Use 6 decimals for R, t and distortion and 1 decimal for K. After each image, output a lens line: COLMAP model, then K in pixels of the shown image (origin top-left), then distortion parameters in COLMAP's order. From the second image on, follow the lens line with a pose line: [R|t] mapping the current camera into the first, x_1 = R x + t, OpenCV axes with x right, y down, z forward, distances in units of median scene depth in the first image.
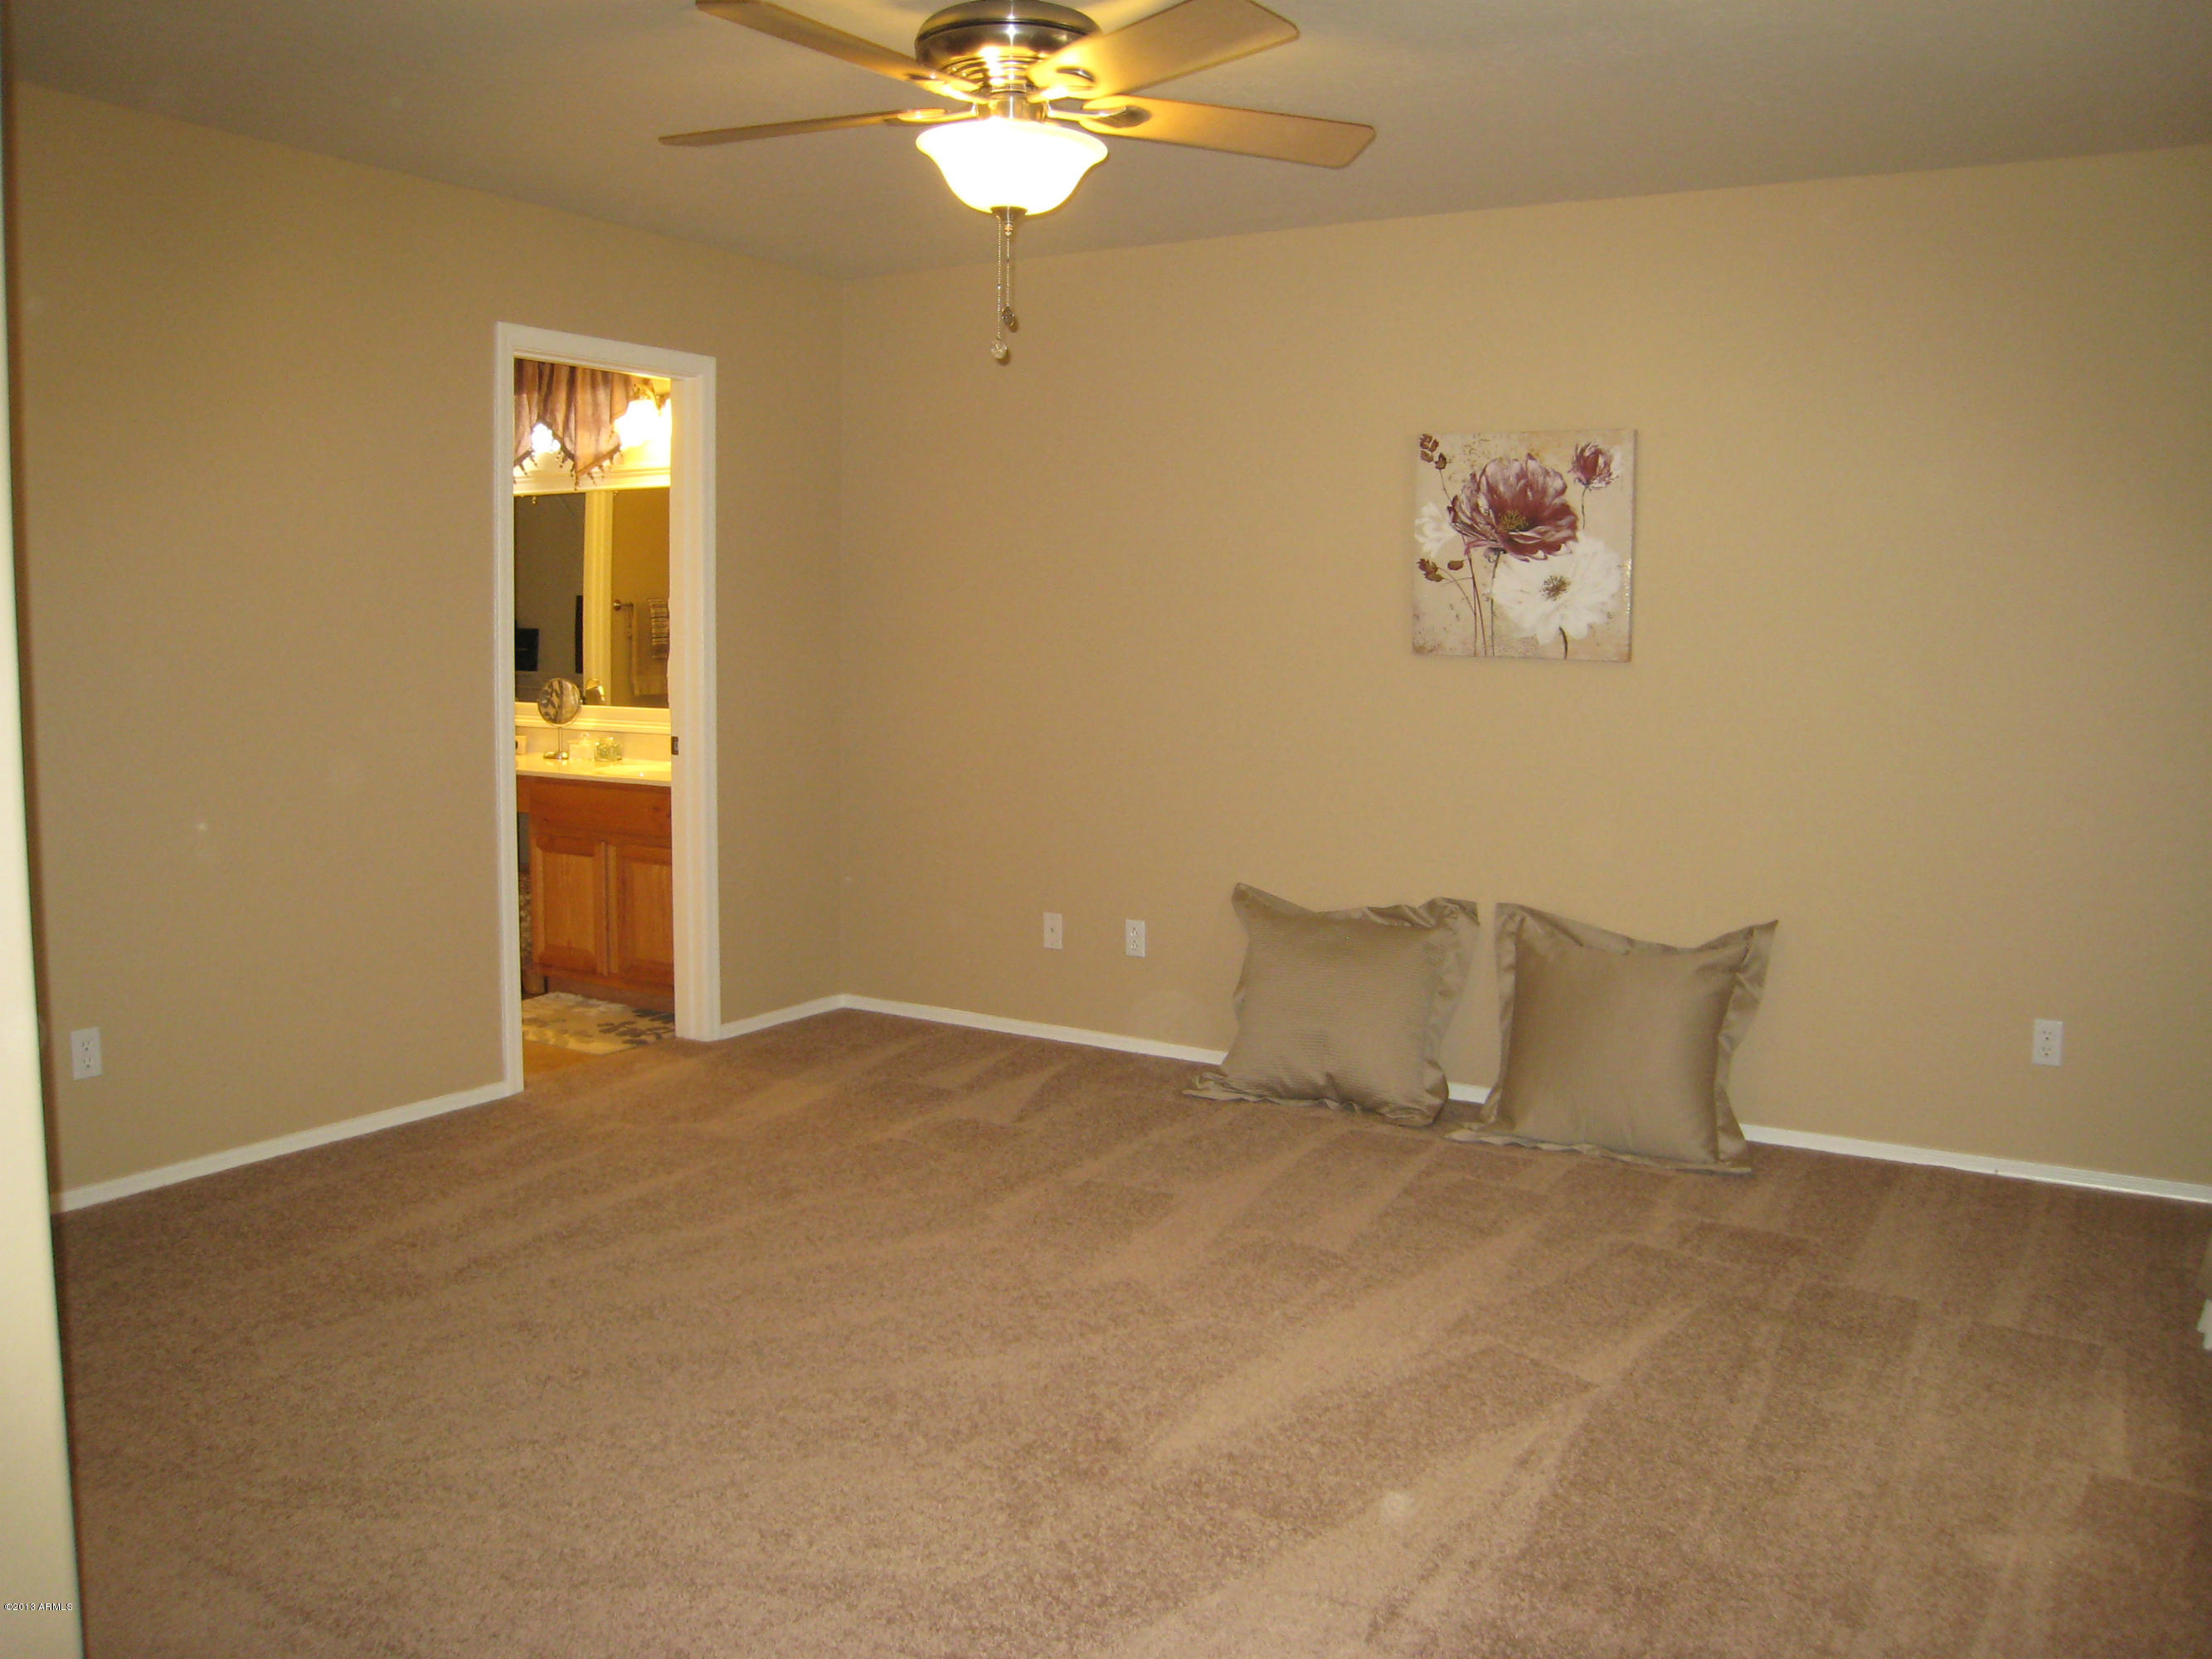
lens RADIAL K [[2285.2, 0, 1129.6], [0, 2285.2, 796.0], [0, 0, 1]] dist [-0.174452, 0.092222]
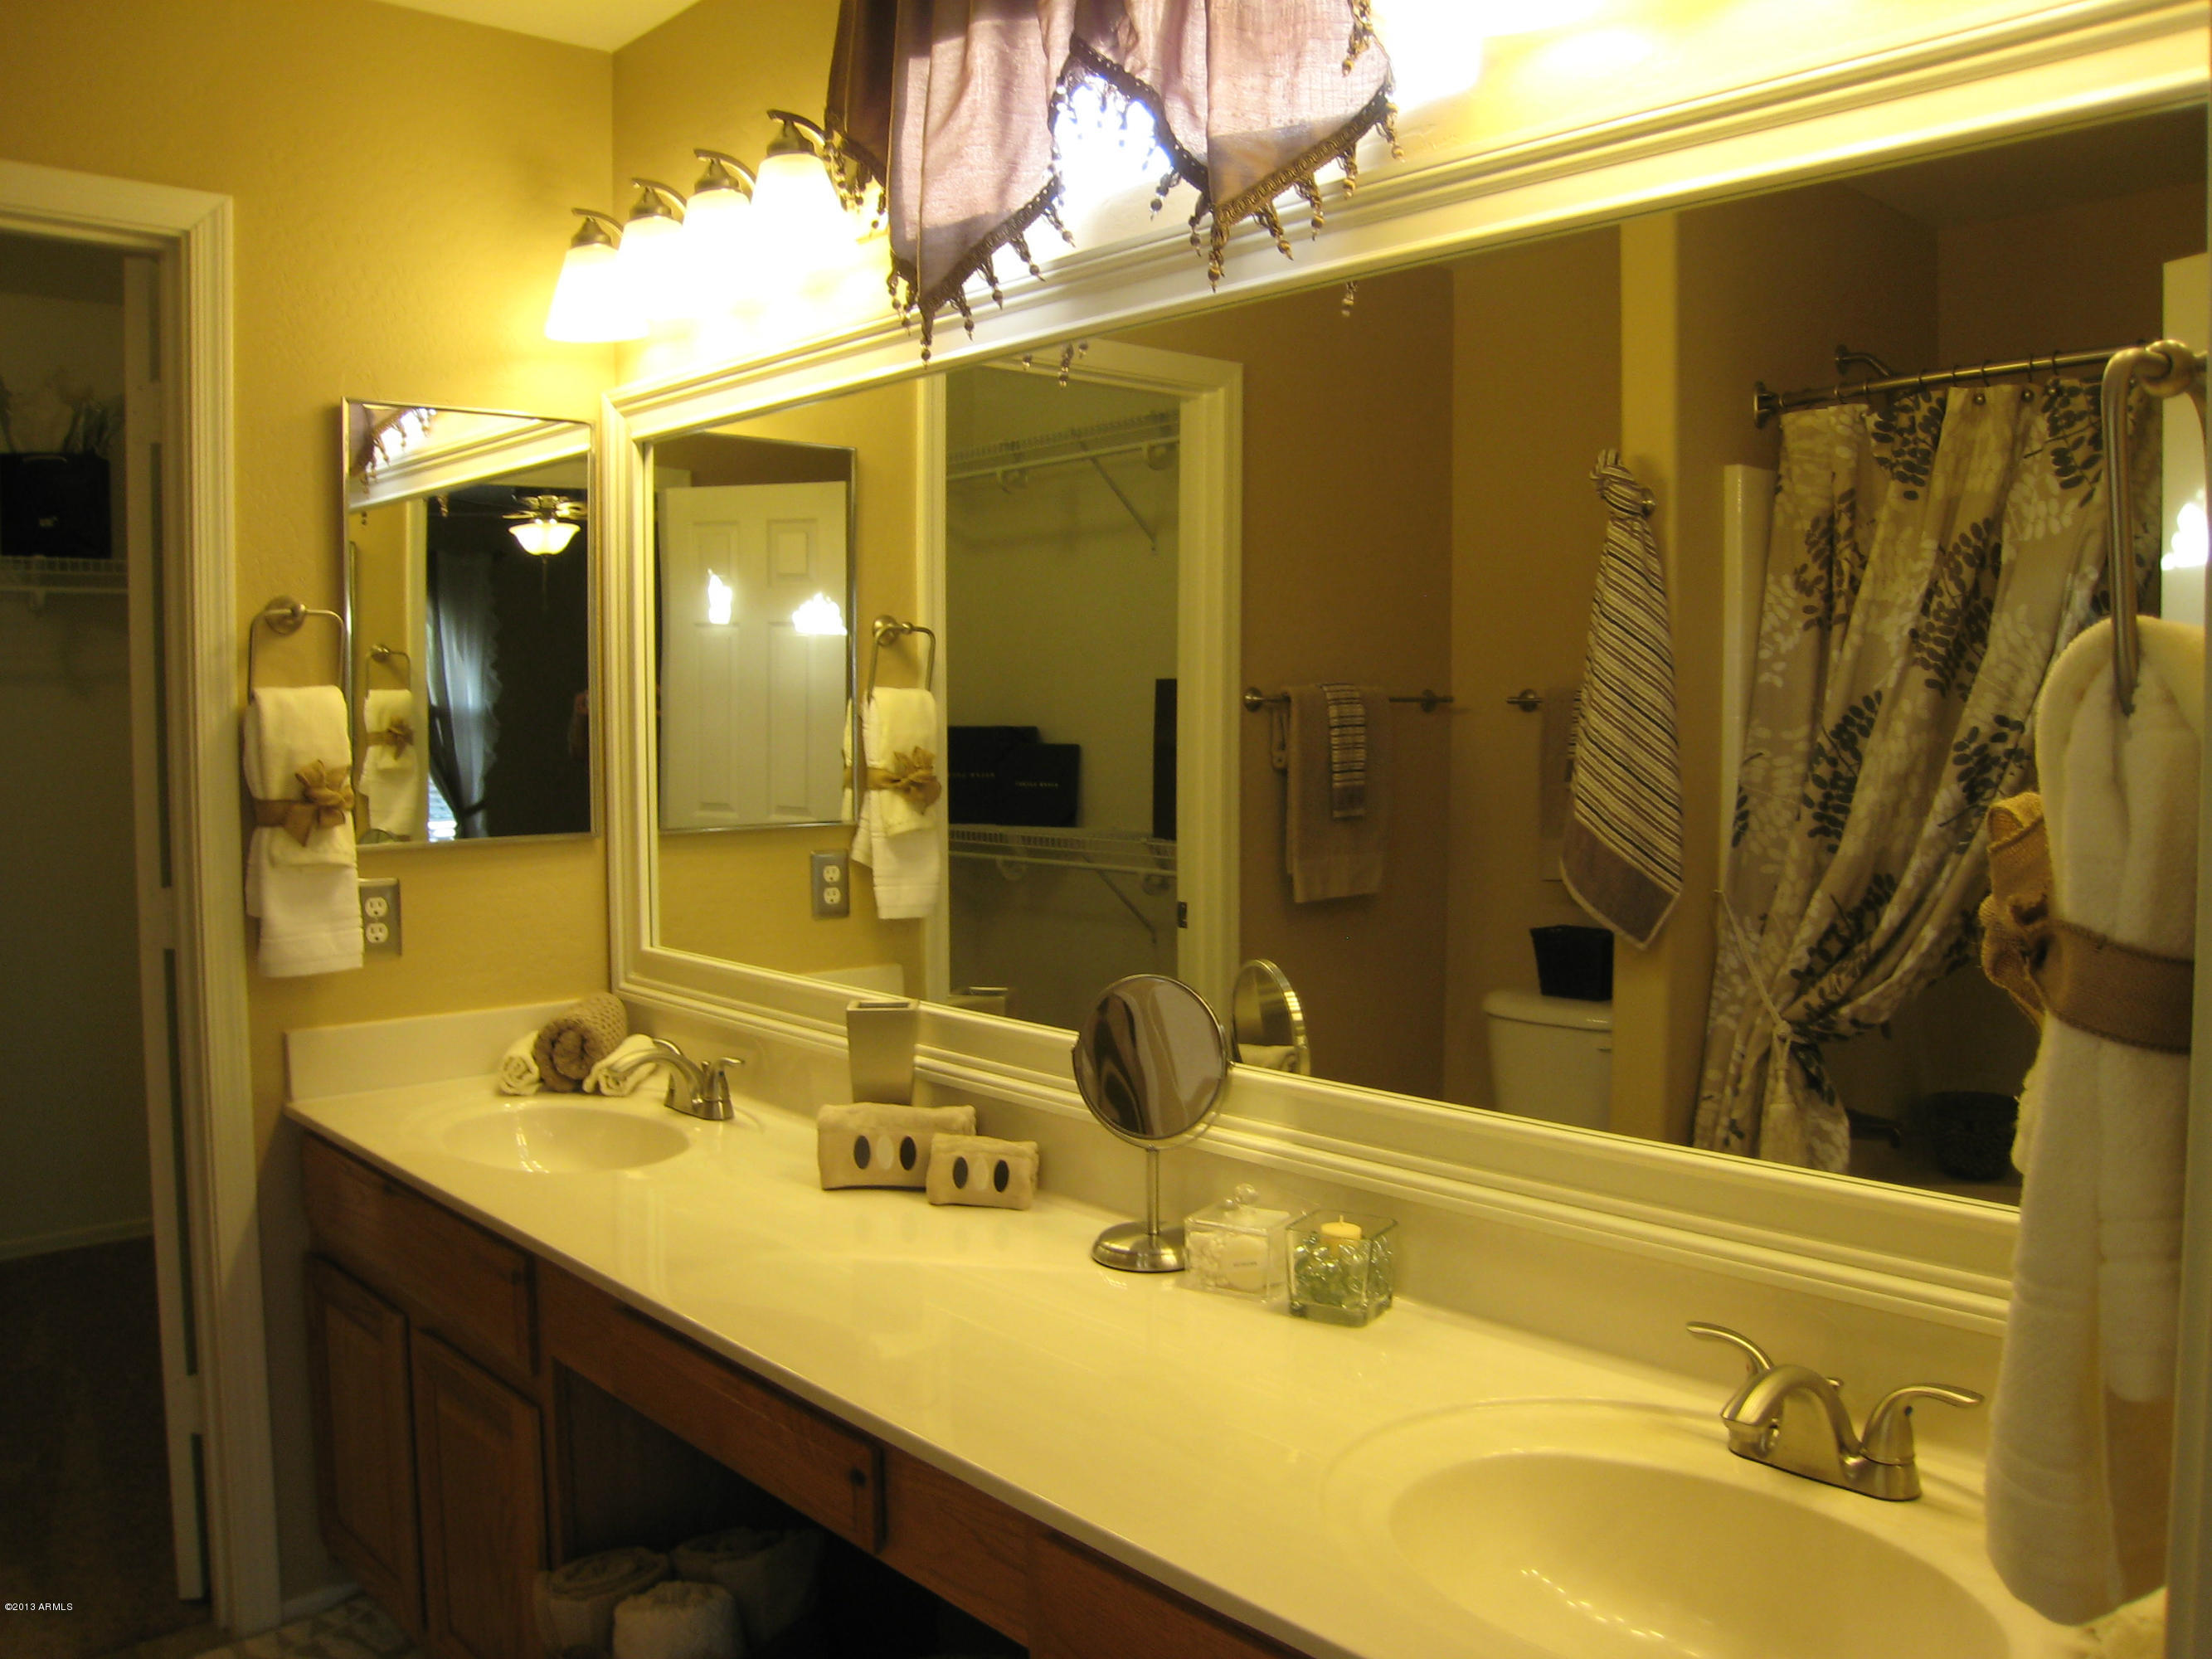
lens RADIAL K [[2285.2, 0, 1129.6], [0, 2285.2, 796.0], [0, 0, 1]] dist [-0.174452, 0.092222]
pose [[0.971817, -0.002315, -0.235724, -0.185951], [-0.006604, 0.999292, -0.037037, -0.062487], [0.235643, 0.037550, 0.971114, 0.715627]]
